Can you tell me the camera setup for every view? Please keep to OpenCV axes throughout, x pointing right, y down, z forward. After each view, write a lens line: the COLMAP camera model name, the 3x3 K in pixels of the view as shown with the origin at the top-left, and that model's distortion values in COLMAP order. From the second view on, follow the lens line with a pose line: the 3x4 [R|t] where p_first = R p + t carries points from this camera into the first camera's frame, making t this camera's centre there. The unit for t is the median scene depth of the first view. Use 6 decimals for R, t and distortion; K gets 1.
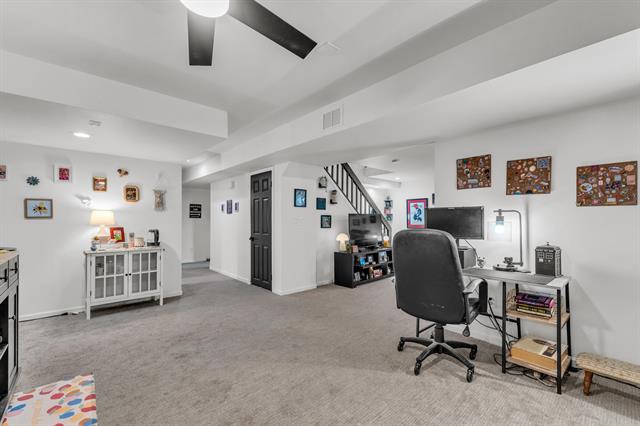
lens RADIAL K [[267.9, 0, 318.4], [0, 267.9, 218.1], [0, 0, 1]] dist [0.001321, -0.000259]
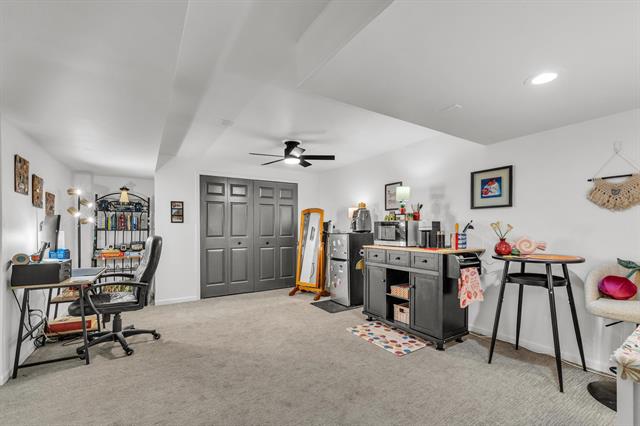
lens RADIAL K [[278.2, 0, 321.7], [0, 278.2, 228.1], [0, 0, 1]] dist [0.001858, 0.000069]
pose [[-0.987407, 0.000980, 0.158197, -0.417627], [-0.001192, 0.999906, -0.013636, 0.013242], [-0.158196, -0.013653, -0.987313, 1.365289]]
